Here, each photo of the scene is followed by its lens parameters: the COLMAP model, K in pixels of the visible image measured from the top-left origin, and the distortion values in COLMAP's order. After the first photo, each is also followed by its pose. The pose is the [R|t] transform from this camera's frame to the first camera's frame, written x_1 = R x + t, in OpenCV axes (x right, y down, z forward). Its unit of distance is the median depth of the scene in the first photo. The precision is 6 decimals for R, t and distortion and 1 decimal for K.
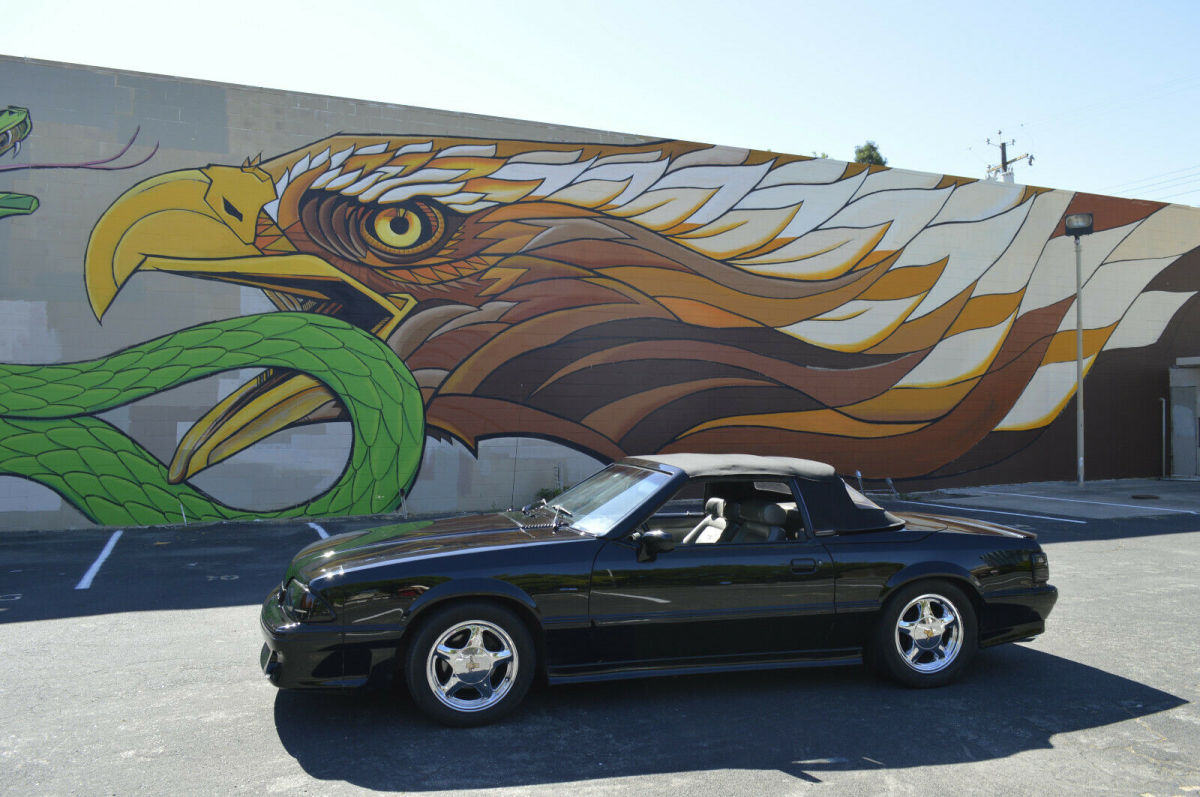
lens RADIAL K [[948.3, 0, 609.2], [0, 948.3, 398.7], [0, 0, 1]] dist [-0.014994, 0.009899]
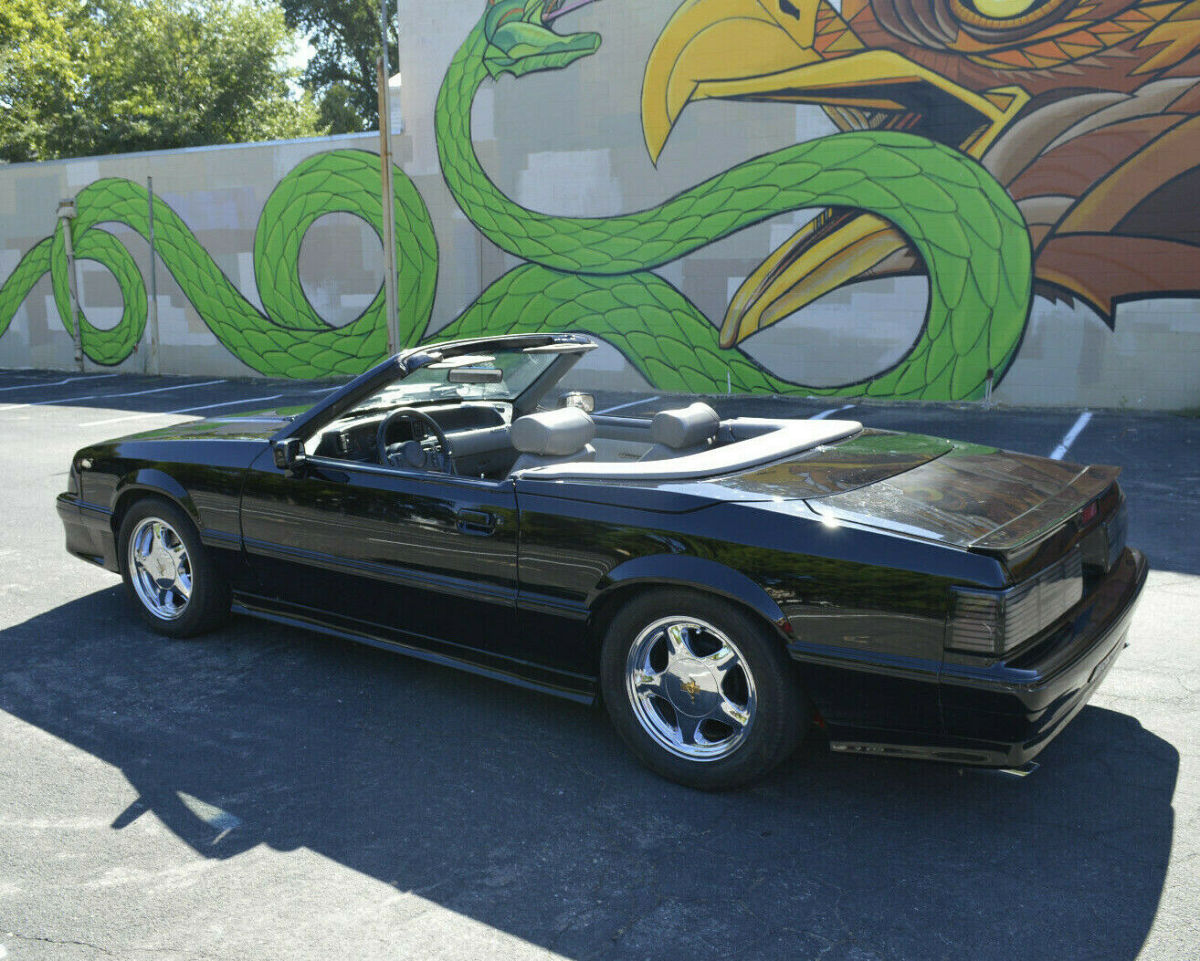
lens RADIAL K [[1151.9, 0, 573.2], [0, 1151.9, 479.6], [0, 0, 1]] dist [-0.010141, -0.000863]
pose [[0.619657, 0.130713, -0.773912, 0.269004], [0.027723, 0.981774, 0.188018, 0.003734], [0.784383, -0.137962, 0.604740, 0.203062]]
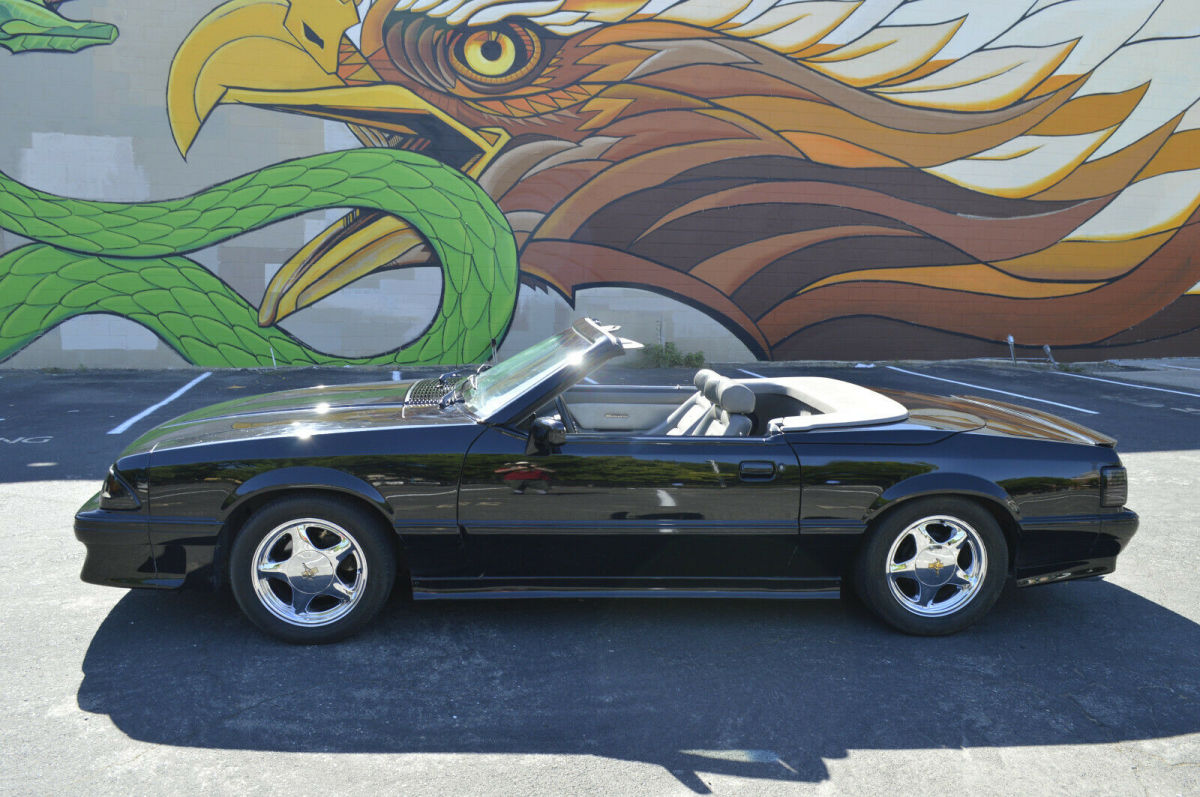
lens RADIAL K [[948.3, 0, 609.2], [0, 948.3, 398.7], [0, 0, 1]] dist [-0.014994, 0.009899]
pose [[0.982969, 0.045326, -0.178093, 0.066690], [-0.016698, 0.987127, 0.159066, 0.000737], [0.183010, -0.153383, 0.971072, 0.084946]]
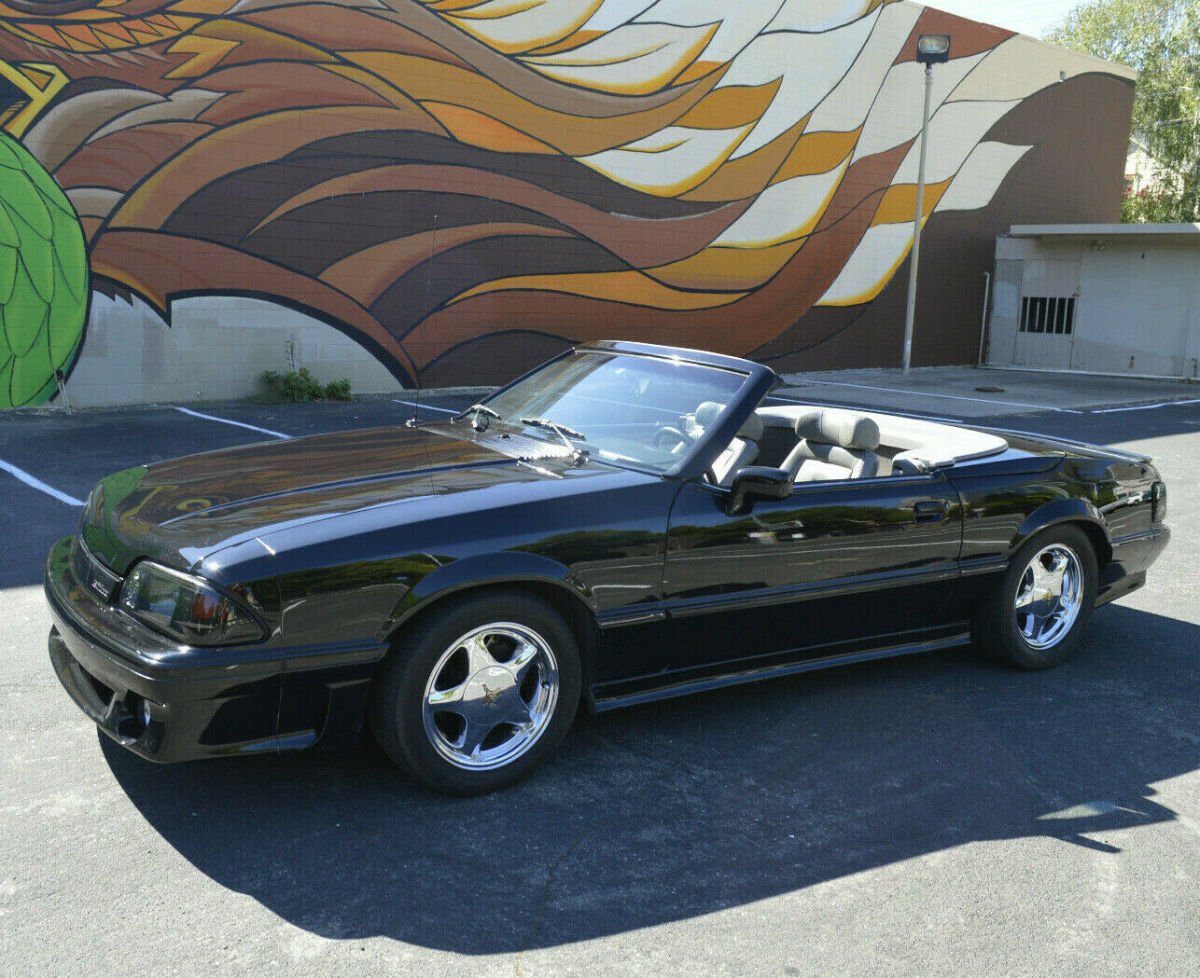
lens RADIAL K [[1180.8, 0, 586.8], [0, 1180.8, 491.8], [0, 0, 1]] dist [-0.013828, 0.006558]
pose [[0.957292, -0.017255, 0.288608, -0.100980], [-0.040733, 0.980212, 0.193712, 0.003072], [-0.286240, -0.197195, 0.937647, 0.094021]]
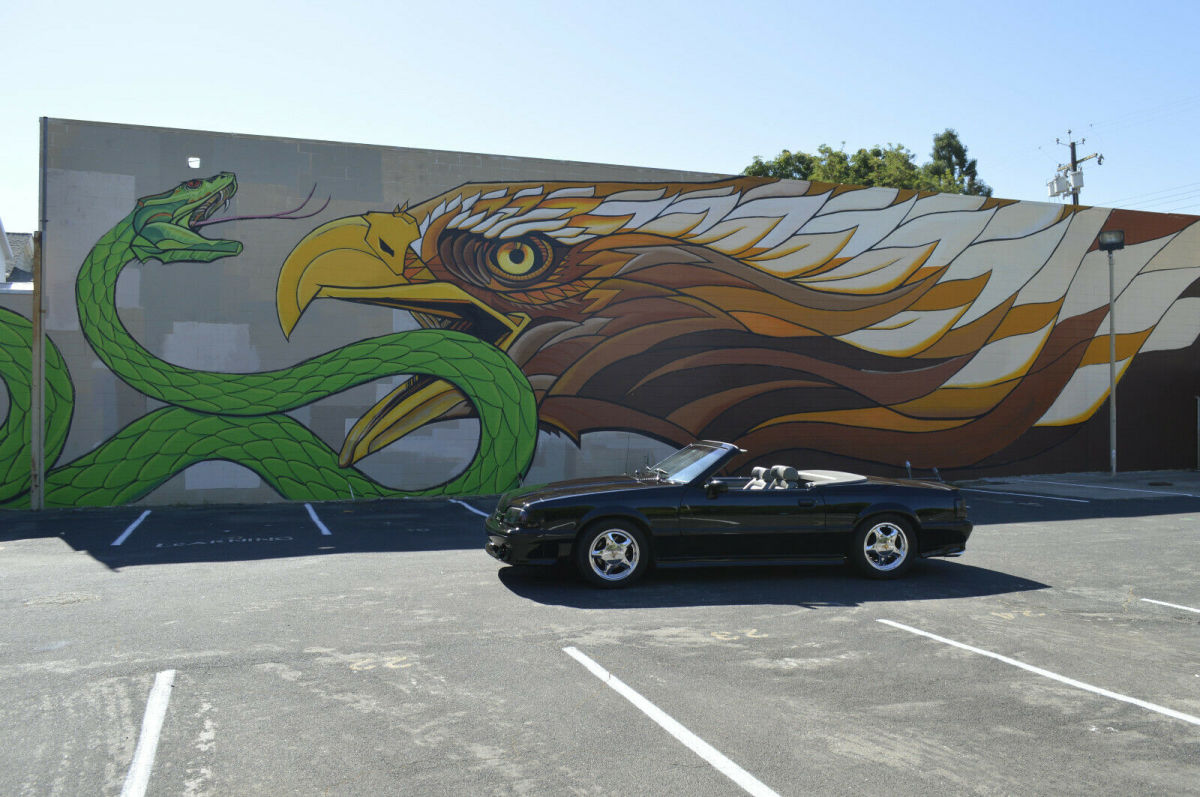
lens RADIAL K [[1009.4, 0, 607.3], [0, 1009.4, 396.4], [0, 0, 1]] dist [-0.018771, -0.004326]
pose [[0.997615, -0.001814, -0.069003, -0.016805], [0.001967, 0.999996, 0.002148, -0.006202], [0.068999, -0.002279, 0.997614, -0.279407]]
